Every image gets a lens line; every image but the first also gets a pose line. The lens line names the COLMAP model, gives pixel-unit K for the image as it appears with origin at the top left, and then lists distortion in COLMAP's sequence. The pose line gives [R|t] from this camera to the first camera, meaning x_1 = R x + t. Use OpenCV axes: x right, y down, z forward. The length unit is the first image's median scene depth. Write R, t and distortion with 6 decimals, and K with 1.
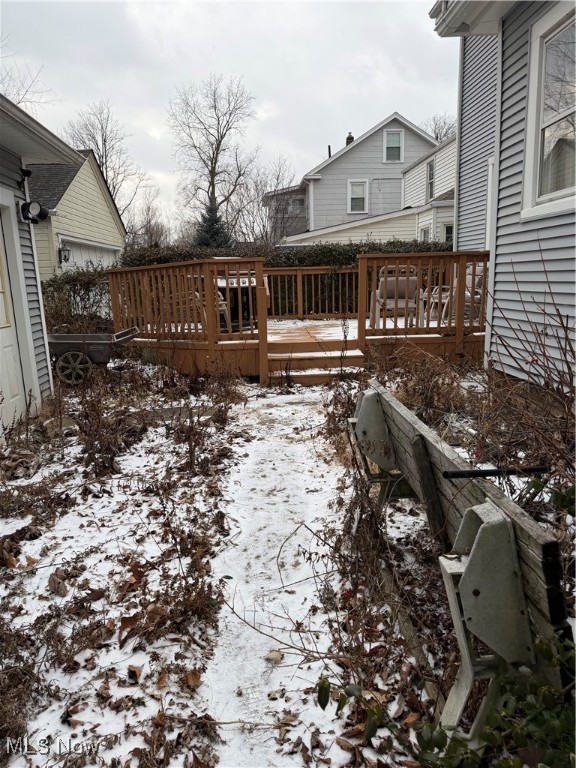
lens RADIAL K [[547.2, 0, 292.6], [0, 547.2, 383.6], [0, 0, 1]] dist [0.013697, -0.039280]
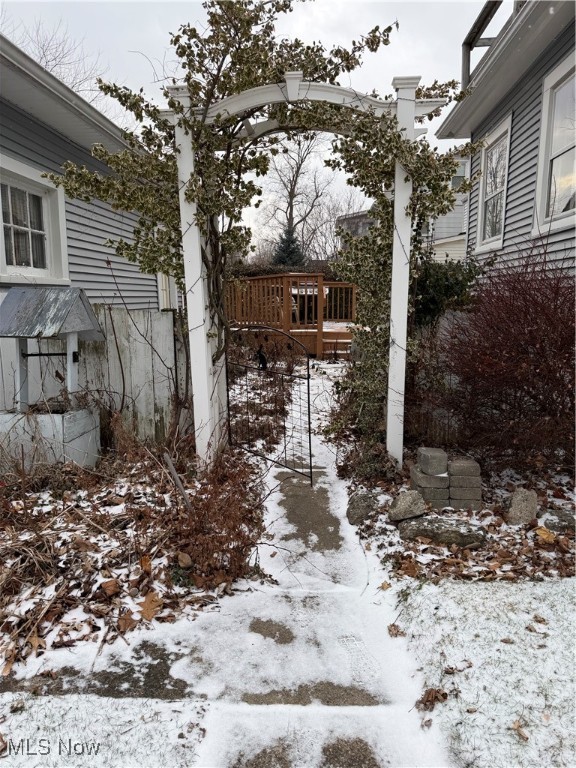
lens RADIAL K [[547.2, 0, 285.6], [0, 547.2, 385.6], [0, 0, 1]] dist [0.013697, -0.039280]
pose [[0.989432, 0.050076, -0.136073, 0.017068], [-0.053696, 0.998291, -0.023063, 0.030359], [0.134685, 0.030126, 0.990430, -0.128365]]
